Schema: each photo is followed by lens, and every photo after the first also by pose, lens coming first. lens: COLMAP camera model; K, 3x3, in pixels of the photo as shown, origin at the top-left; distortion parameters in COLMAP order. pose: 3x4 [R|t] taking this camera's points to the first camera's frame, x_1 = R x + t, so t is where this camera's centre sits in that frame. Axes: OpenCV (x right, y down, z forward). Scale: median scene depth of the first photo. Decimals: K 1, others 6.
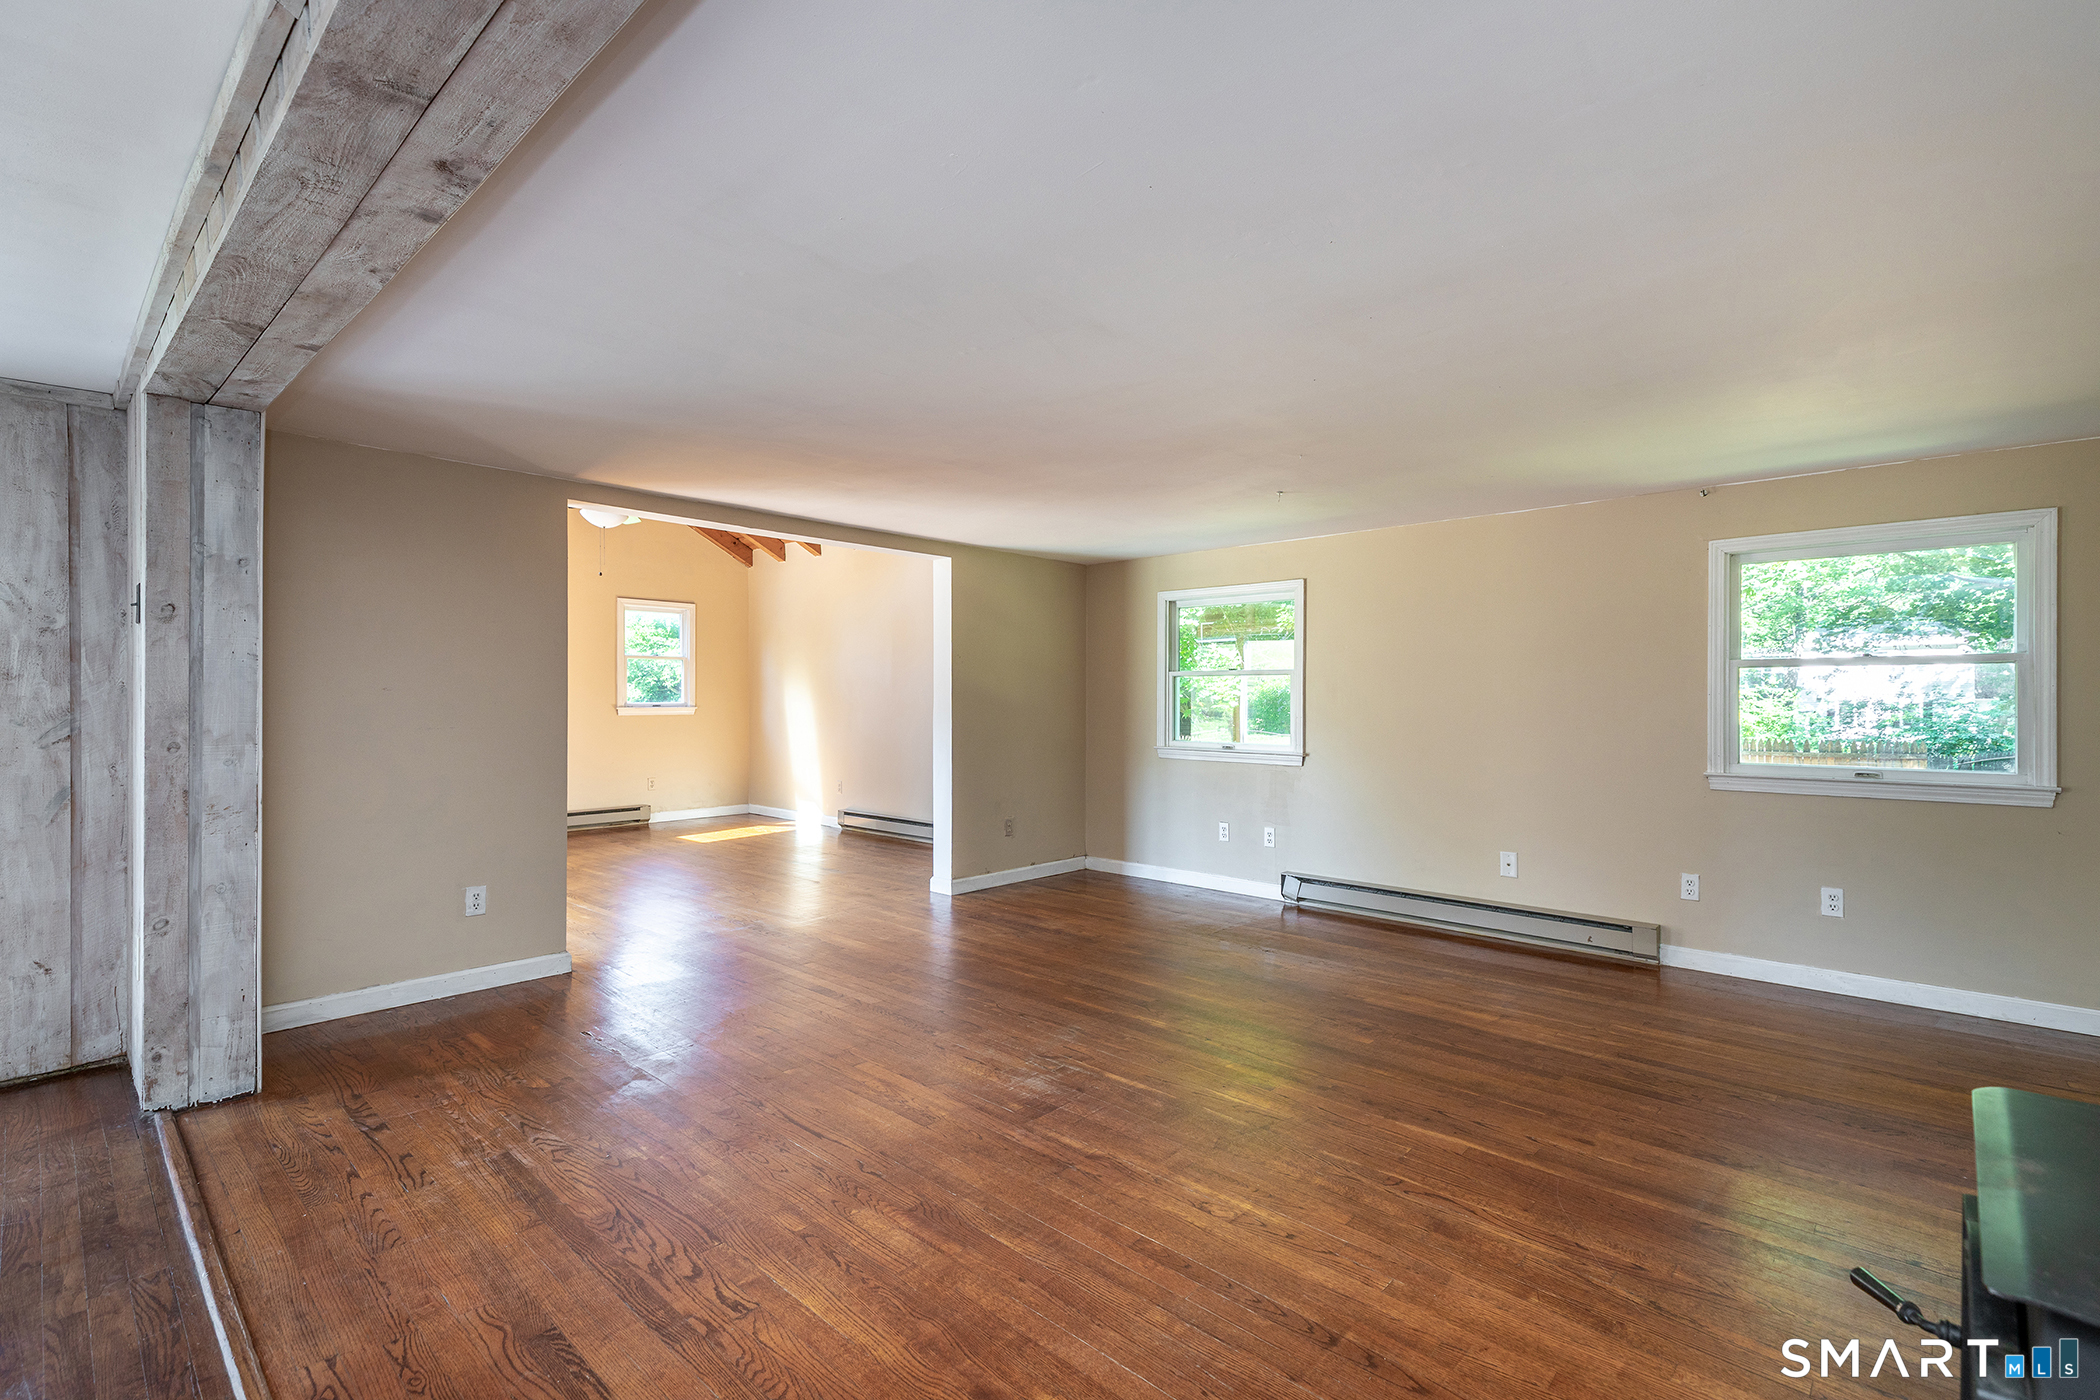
lens RADIAL K [[959.1, 0, 981.5], [0, 959.1, 687.3], [0, 0, 1]] dist [0.020541, -0.007102]
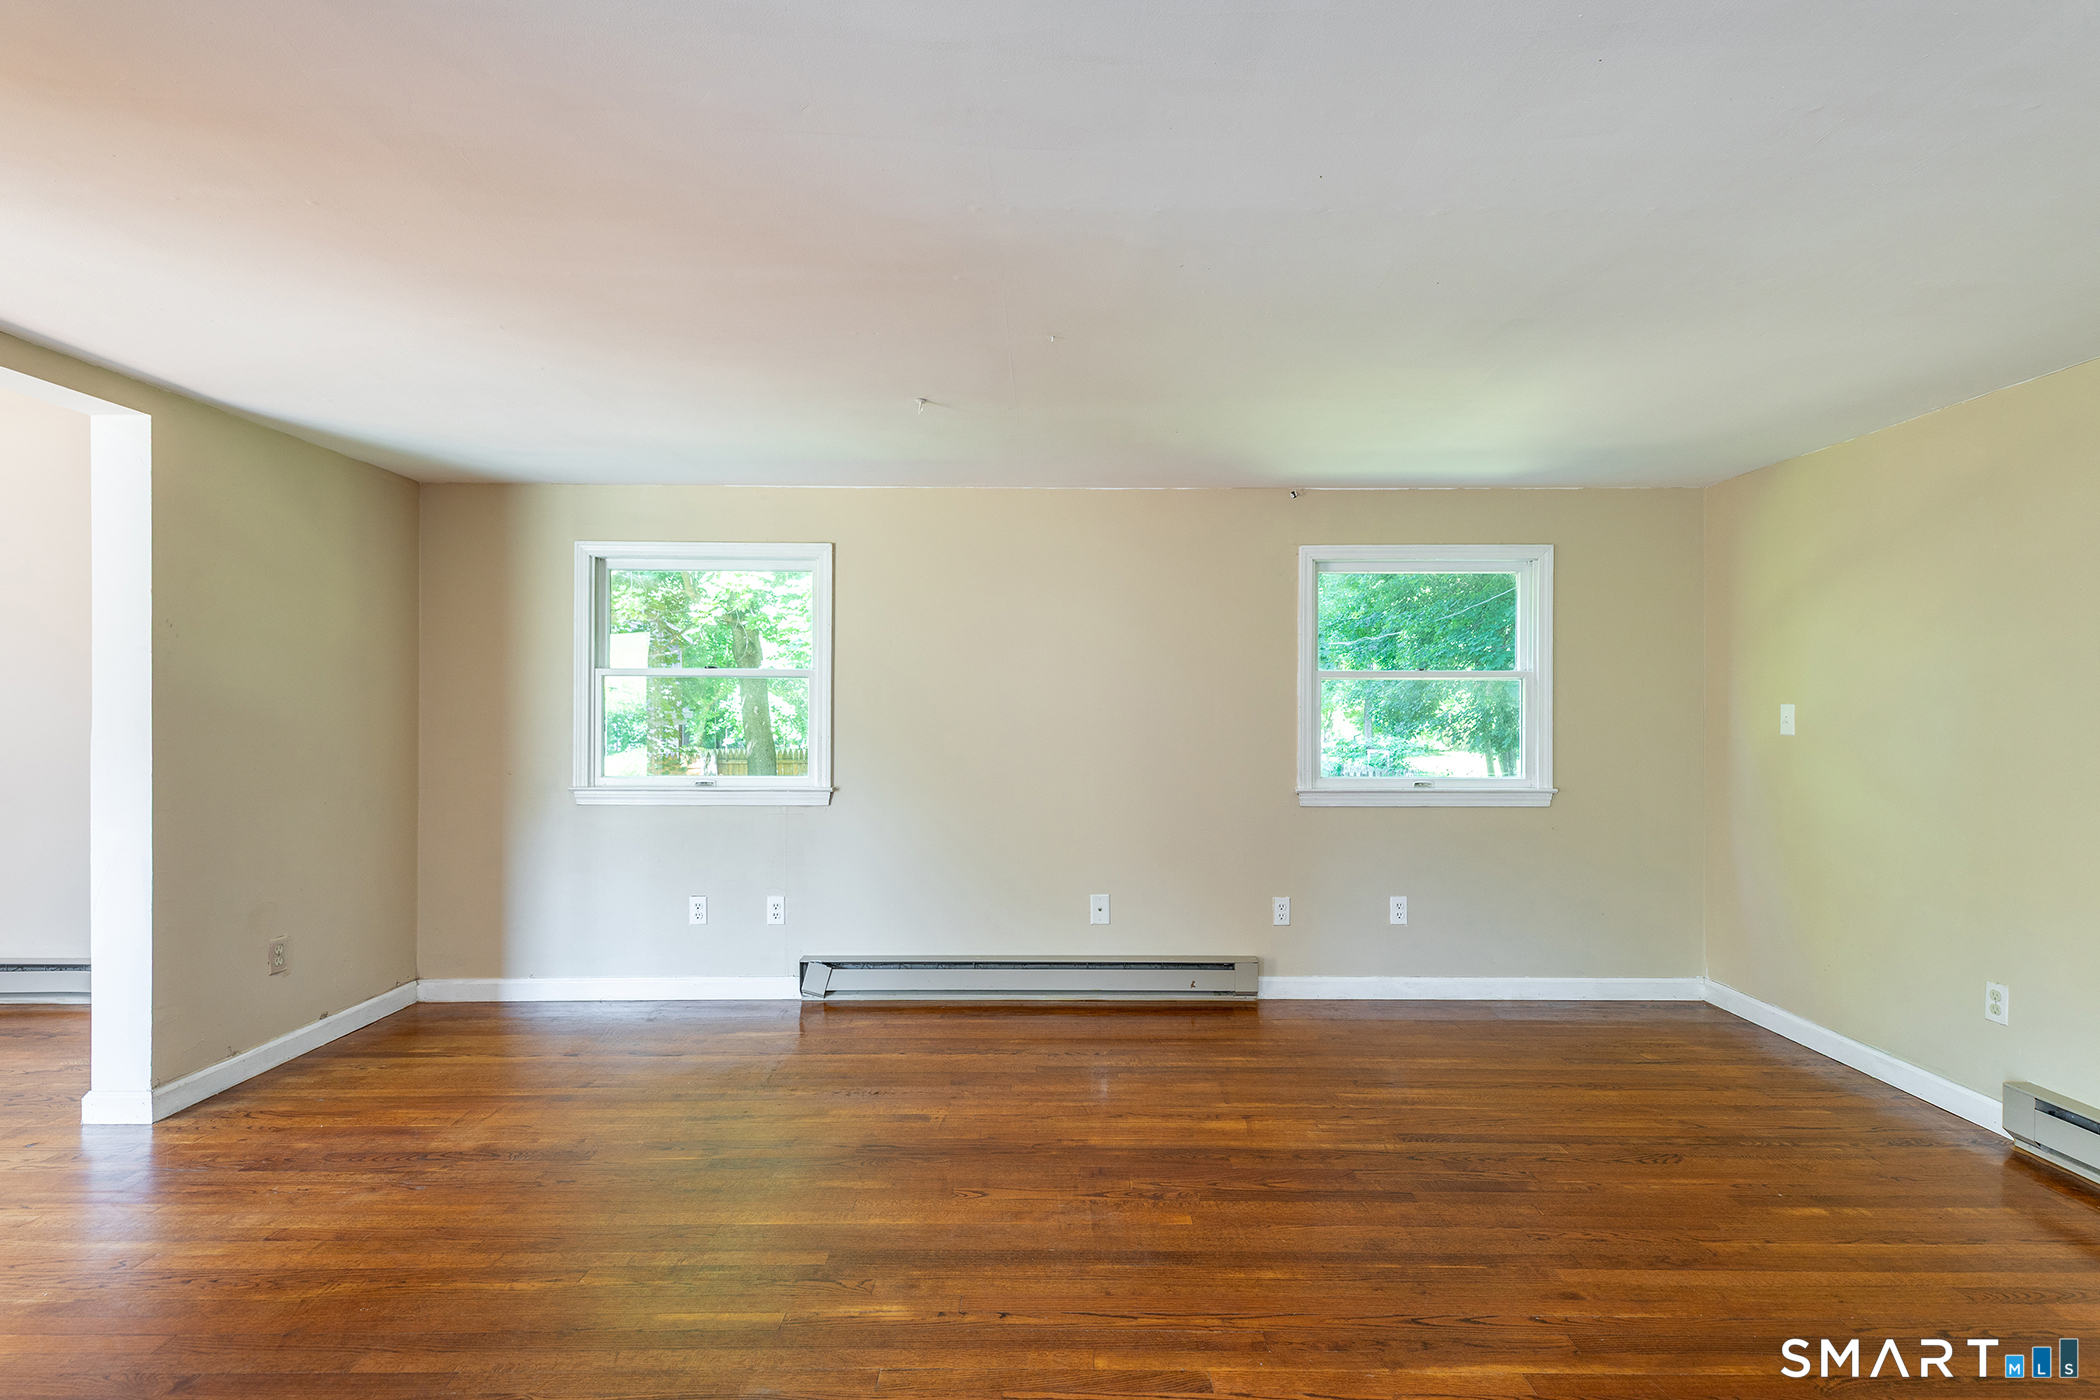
lens RADIAL K [[1062.9, 0, 1067.3], [0, 1062.9, 698.0], [0, 0, 1]] dist [0.022147, -0.010783]
pose [[0.682098, 0.006483, 0.731232, -0.165337], [-0.009006, 0.999959, -0.000465, 0.001447], [-0.731205, -0.006269, 0.682129, 0.442238]]
